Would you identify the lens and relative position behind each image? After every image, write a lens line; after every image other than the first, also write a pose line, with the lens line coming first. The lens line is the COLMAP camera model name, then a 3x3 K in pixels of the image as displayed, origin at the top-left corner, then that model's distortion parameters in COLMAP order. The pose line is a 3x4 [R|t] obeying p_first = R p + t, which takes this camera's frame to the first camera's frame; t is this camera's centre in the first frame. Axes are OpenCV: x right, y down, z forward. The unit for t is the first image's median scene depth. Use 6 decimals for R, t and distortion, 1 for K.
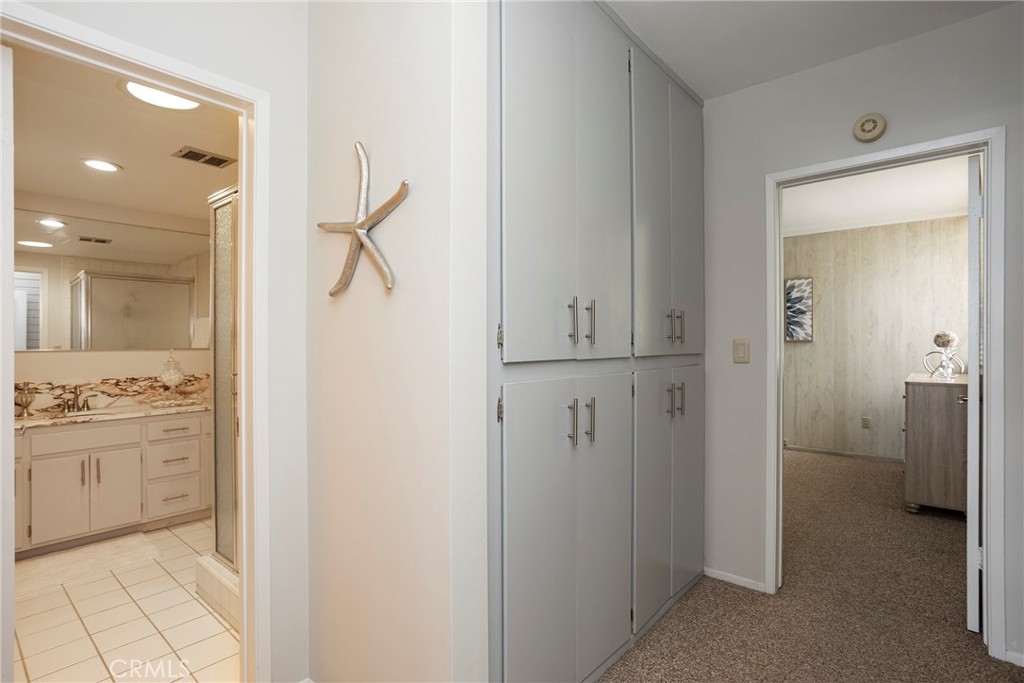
lens RADIAL K [[530.9, 0, 515.2], [0, 530.9, 341.0], [0, 0, 1]] dist [-0.004540, 0.008606]
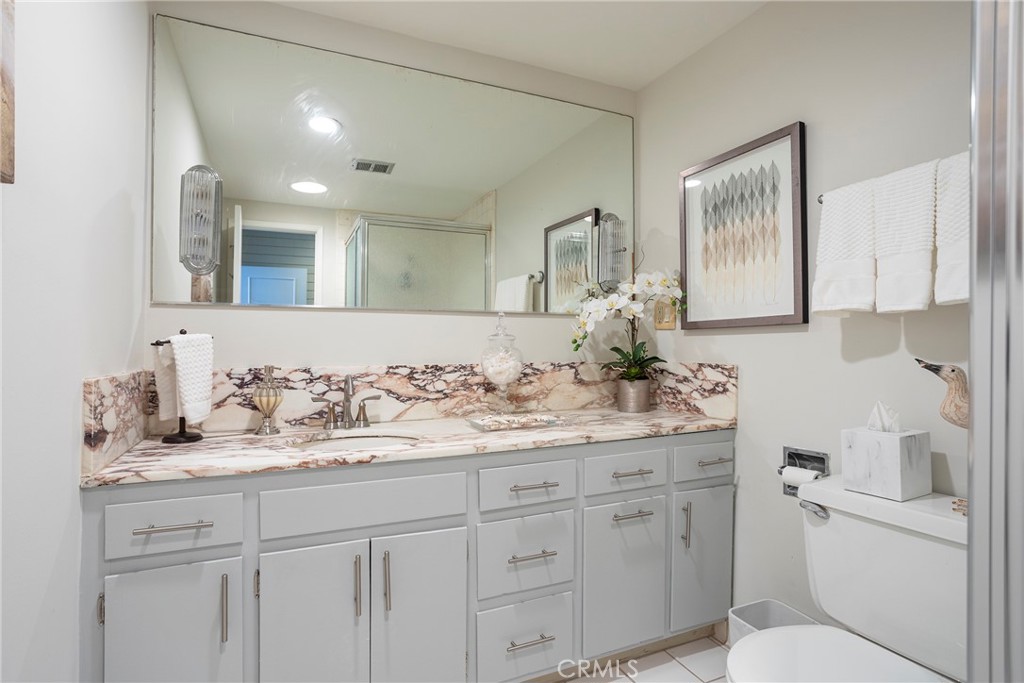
lens RADIAL K [[530.9, 0, 510.5], [0, 530.9, 342.7], [0, 0, 1]] dist [-0.004540, 0.008606]
pose [[0.920797, 0.005562, -0.390002, -0.468843], [-0.008864, 0.999938, -0.006669, 0.051781], [0.389941, 0.009598, 0.920790, 0.573303]]
